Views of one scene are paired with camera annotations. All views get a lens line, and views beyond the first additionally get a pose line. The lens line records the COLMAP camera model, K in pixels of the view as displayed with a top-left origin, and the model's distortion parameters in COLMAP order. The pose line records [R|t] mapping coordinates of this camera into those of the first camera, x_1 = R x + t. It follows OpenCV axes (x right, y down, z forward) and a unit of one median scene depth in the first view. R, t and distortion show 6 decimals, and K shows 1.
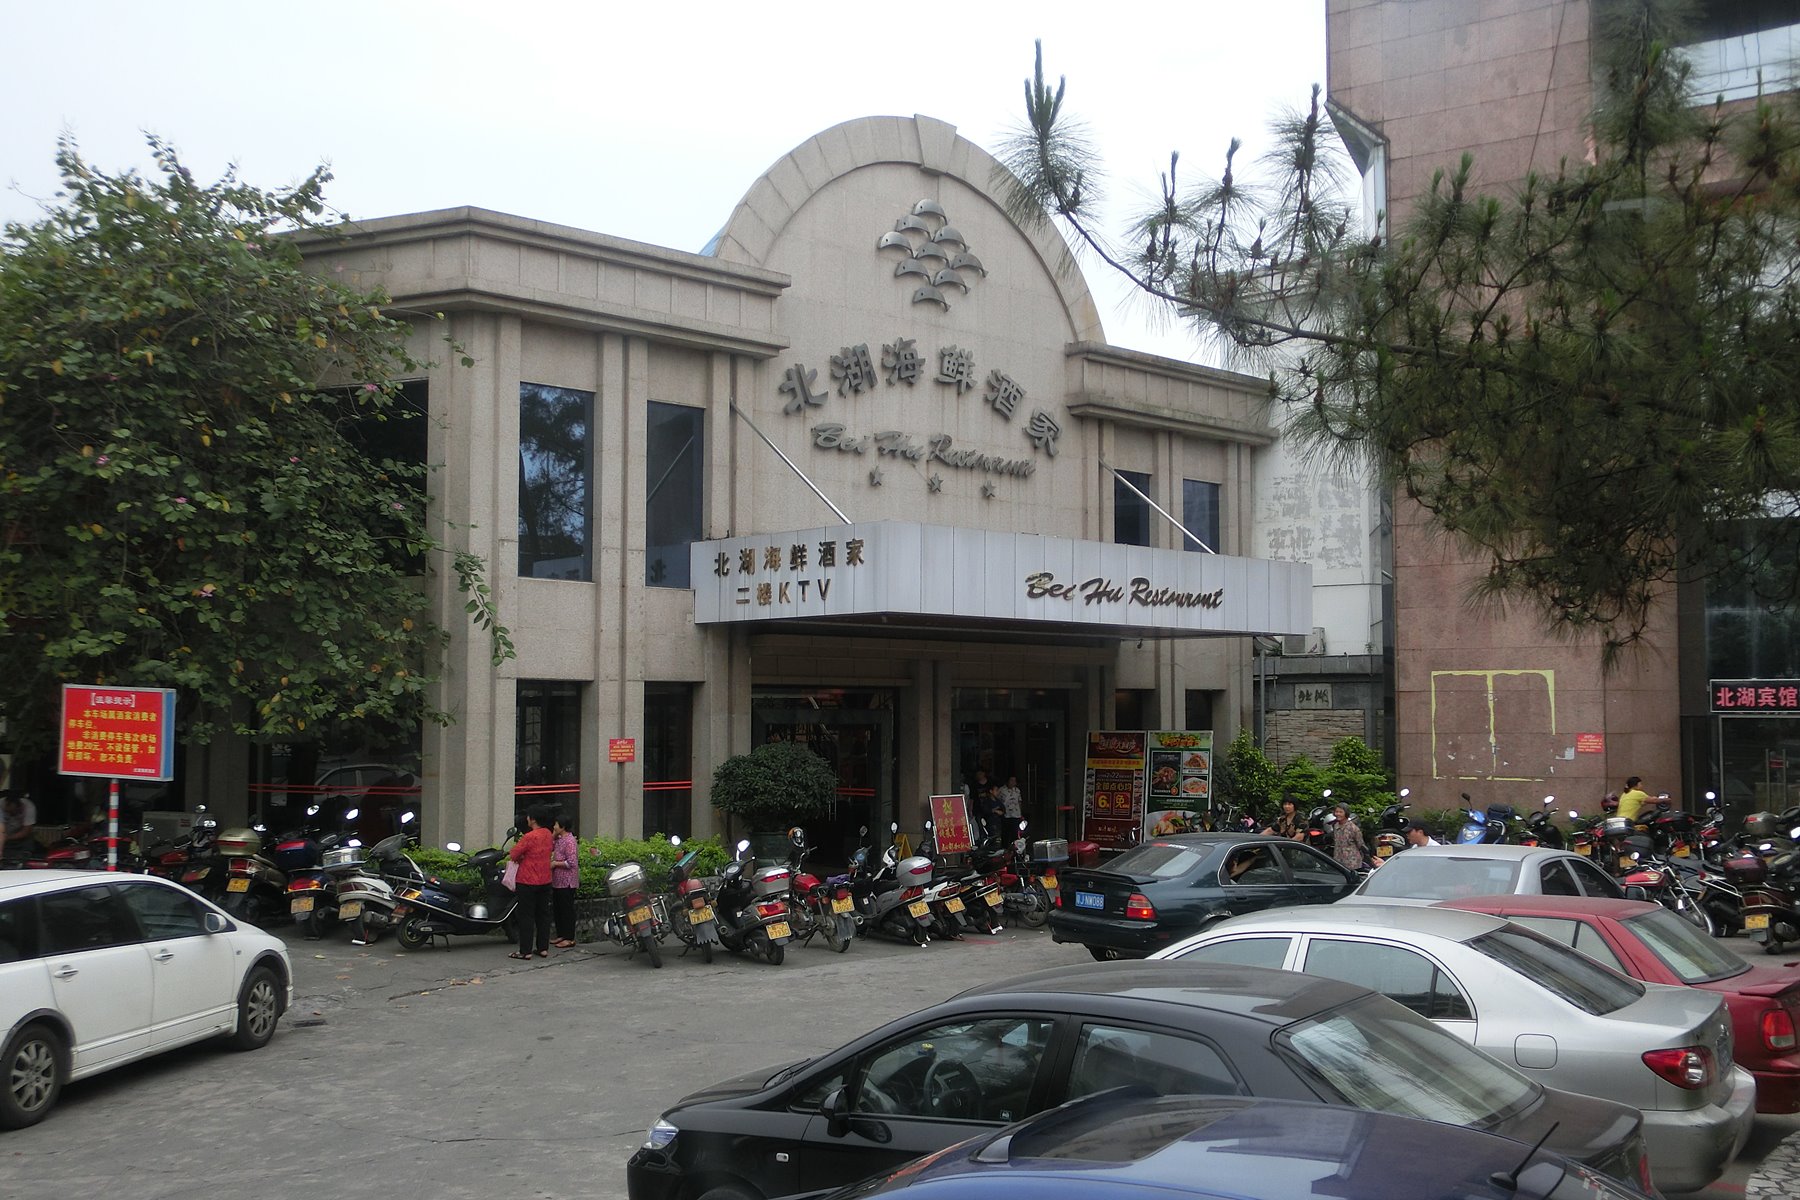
lens RADIAL K [[1775.5, 0, 910.7], [0, 1775.5, 591.4], [0, 0, 1]] dist [-0.018152, 0.008502]
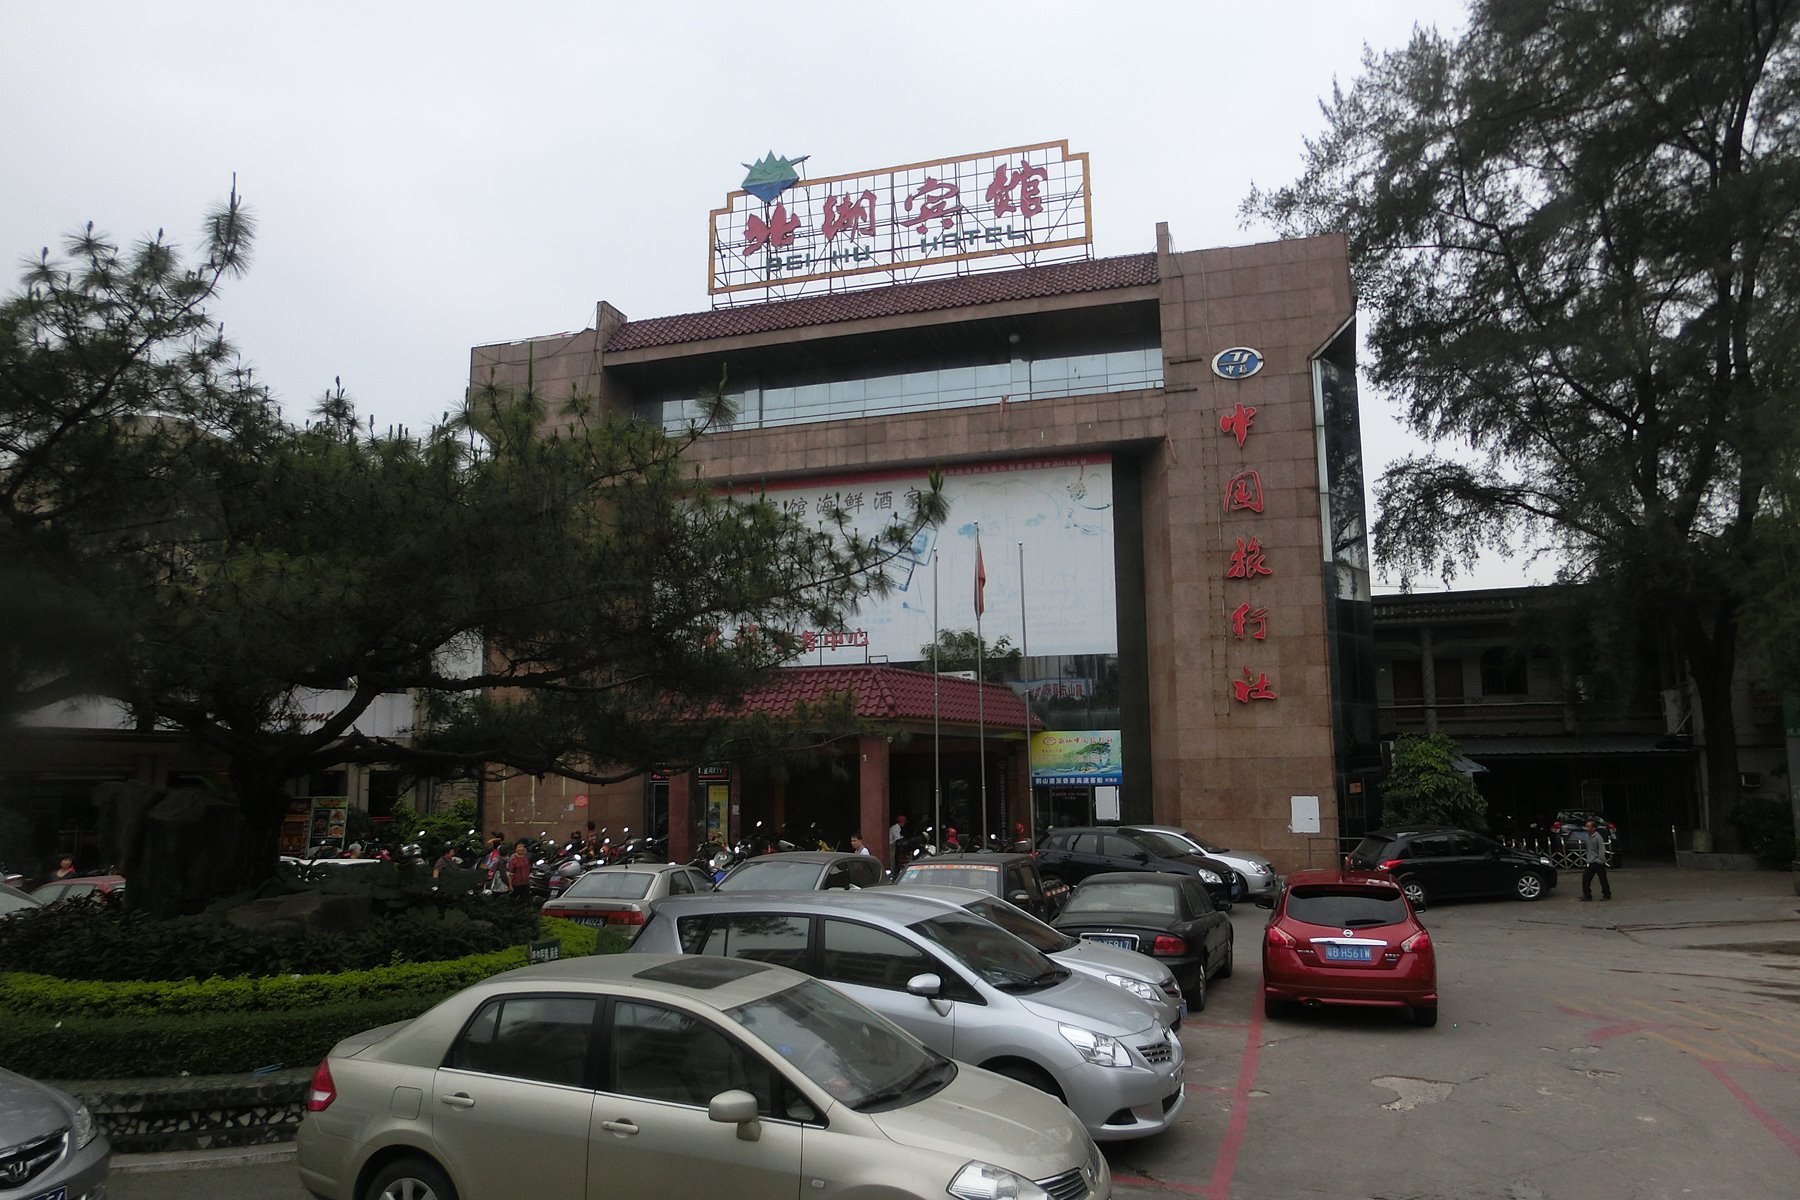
lens RADIAL K [[1254.8, 0, 909.8], [0, 1254.8, 594.4], [0, 0, 1]] dist [-0.056516, 0.045331]
pose [[0.954552, 0.029671, 0.296563, 0.354109], [-0.005266, 0.996556, -0.082755, -0.016806], [-0.297997, 0.077432, 0.951421, -0.288757]]
